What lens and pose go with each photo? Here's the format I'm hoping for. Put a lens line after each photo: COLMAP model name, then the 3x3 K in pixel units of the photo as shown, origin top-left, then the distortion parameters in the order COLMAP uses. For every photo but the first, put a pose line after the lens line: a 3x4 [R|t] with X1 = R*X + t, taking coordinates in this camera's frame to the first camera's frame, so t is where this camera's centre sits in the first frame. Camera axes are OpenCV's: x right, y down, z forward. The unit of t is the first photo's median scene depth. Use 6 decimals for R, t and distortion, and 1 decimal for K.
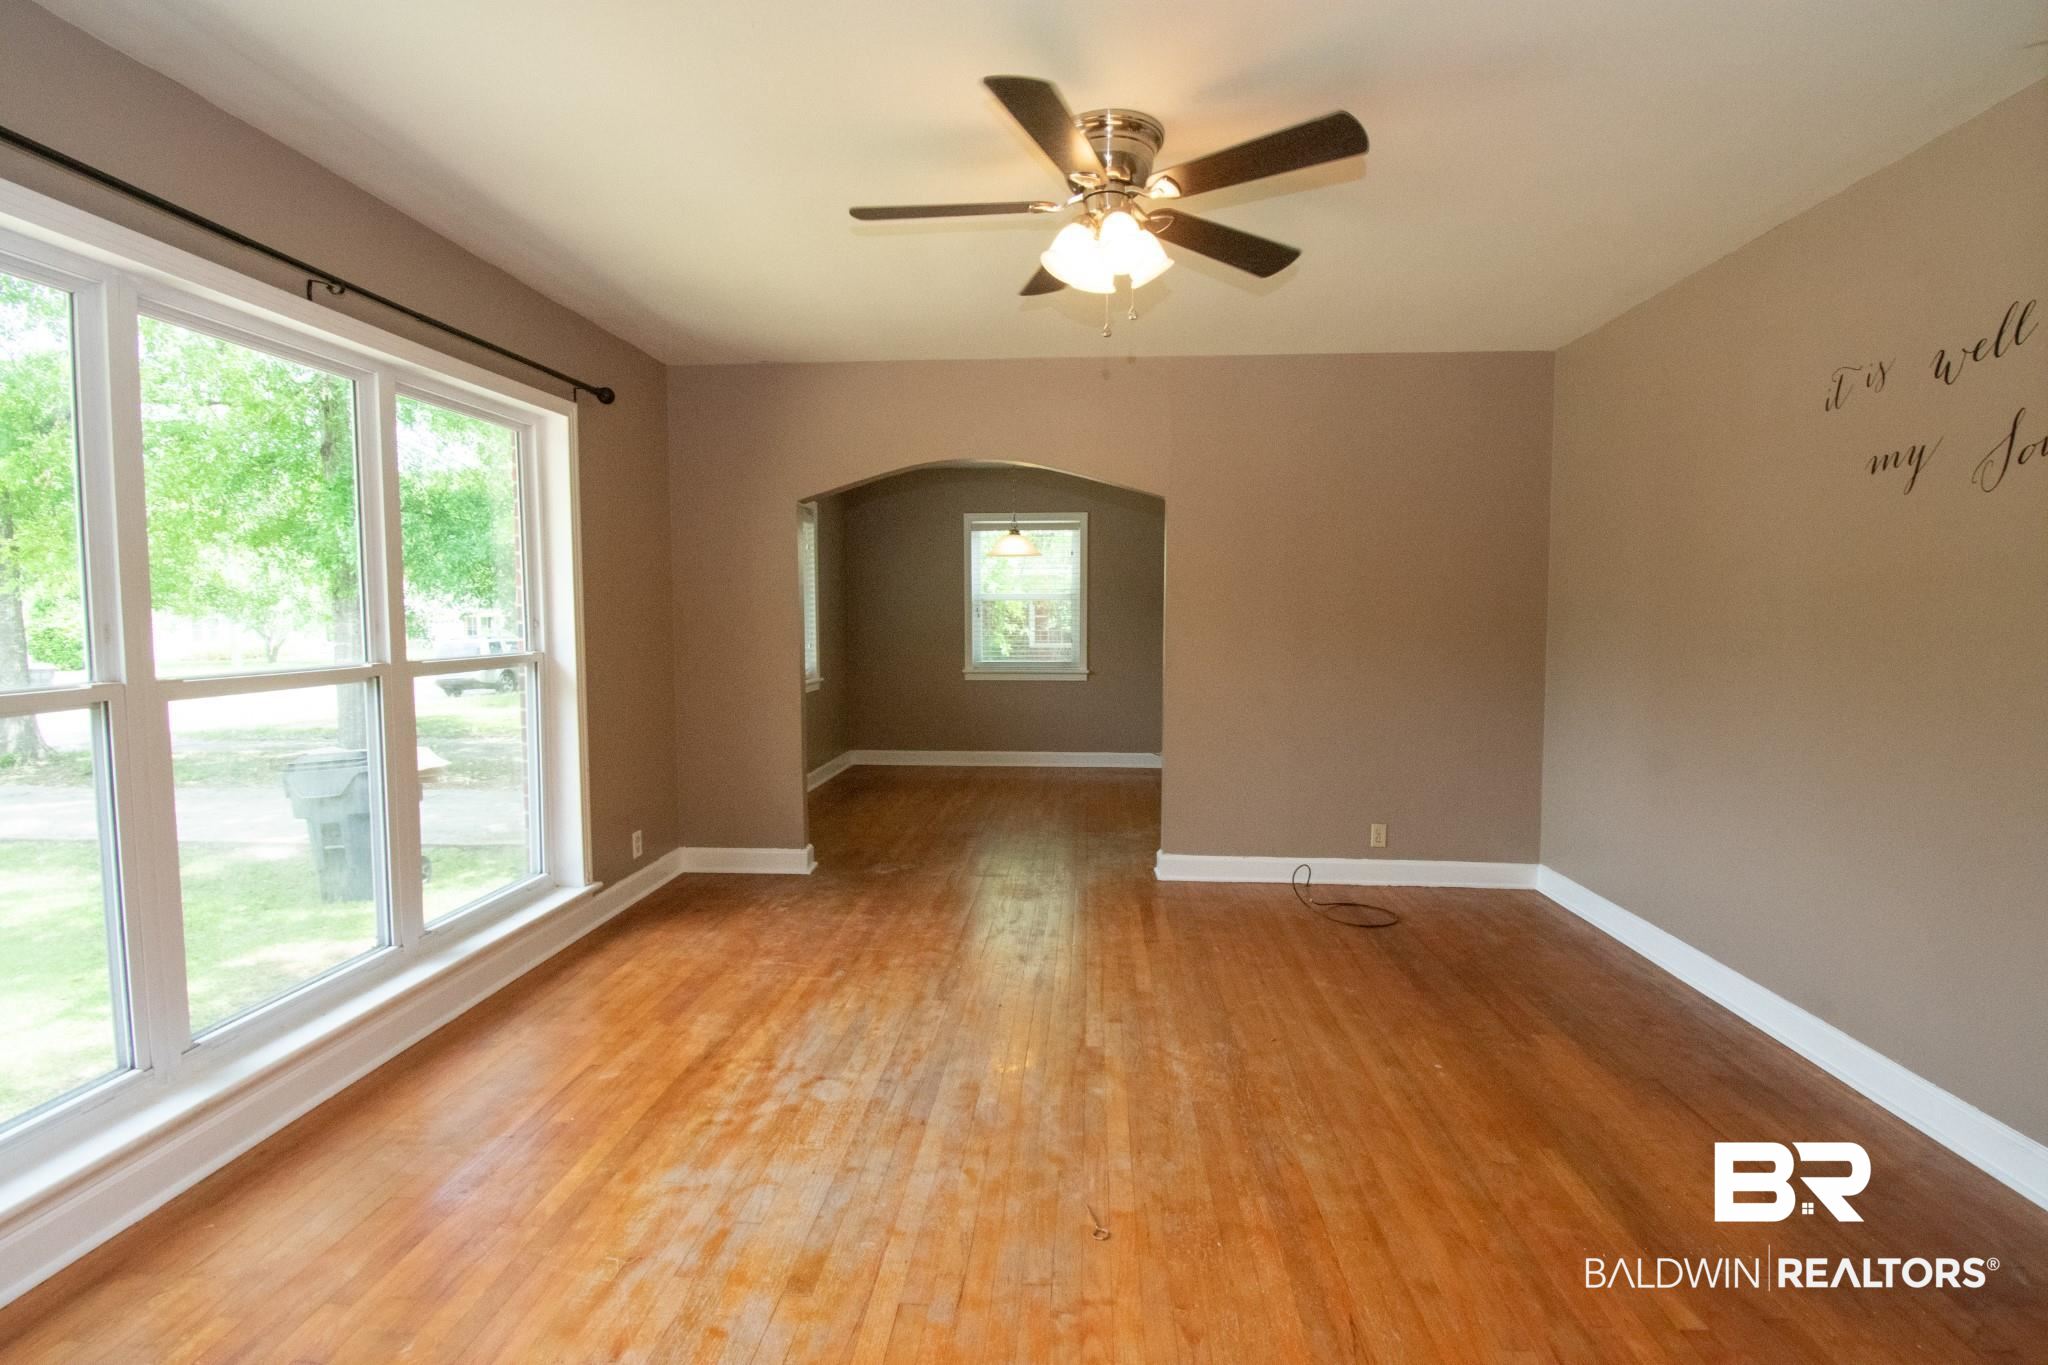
lens RADIAL K [[982.7, 0, 1024.0], [0, 982.7, 682.5], [0, 0, 1]] dist [0.013690, -0.026981]
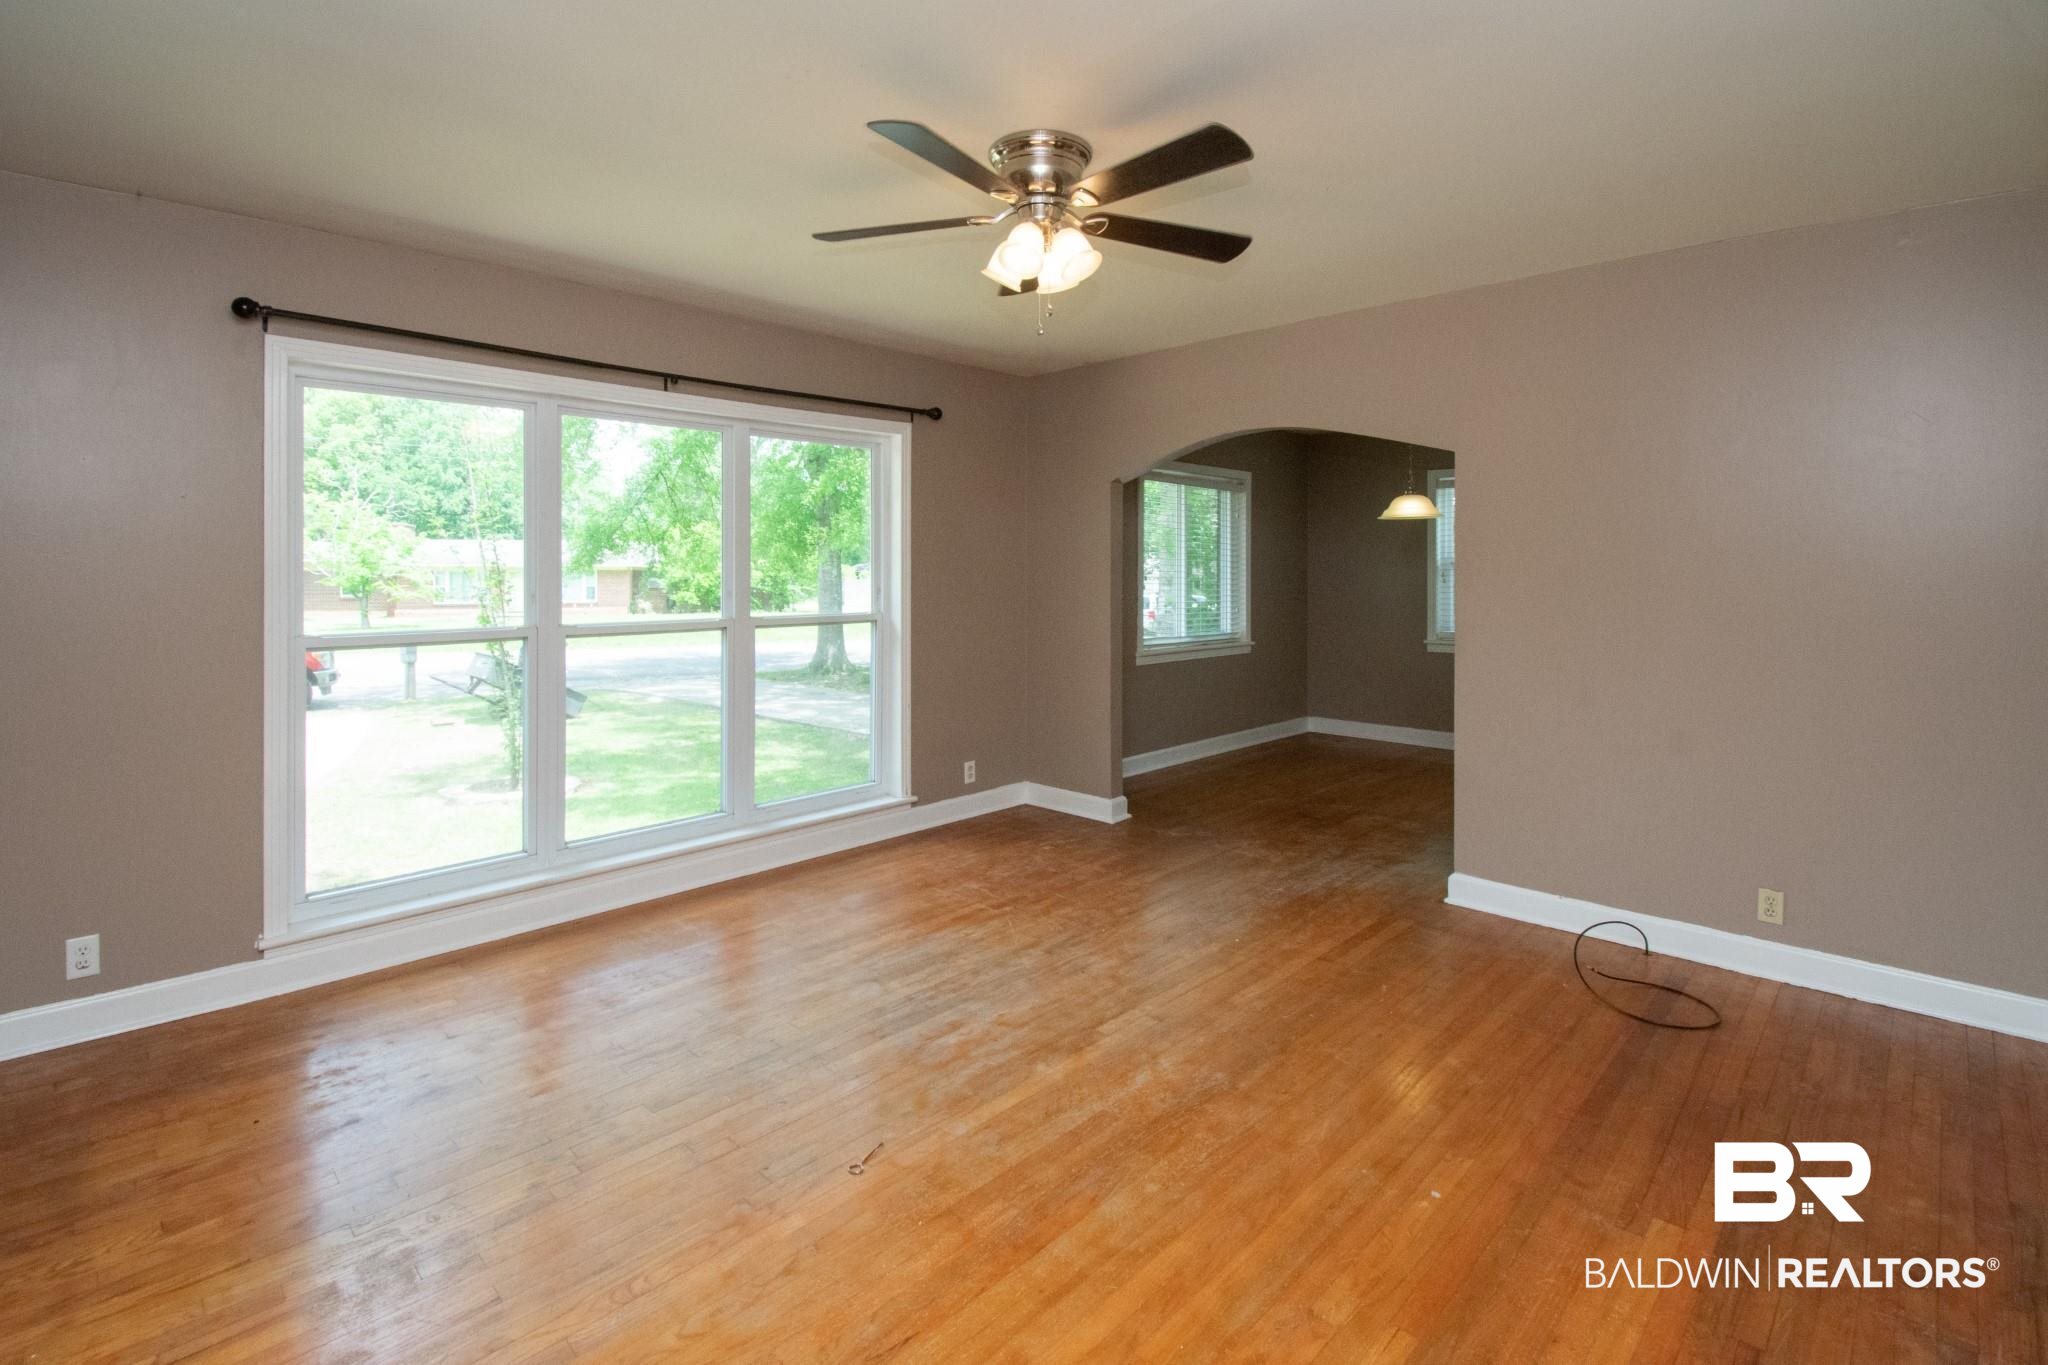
lens RADIAL K [[951.4, 0, 1015.2], [0, 951.4, 570.8], [0, 0, 1]] dist [0.017444, -0.020303]
pose [[0.760542, 0.002007, -0.649286, 0.636460], [-0.046730, 0.997571, -0.051654, -0.040714], [0.647605, 0.069626, 0.758789, 0.183698]]
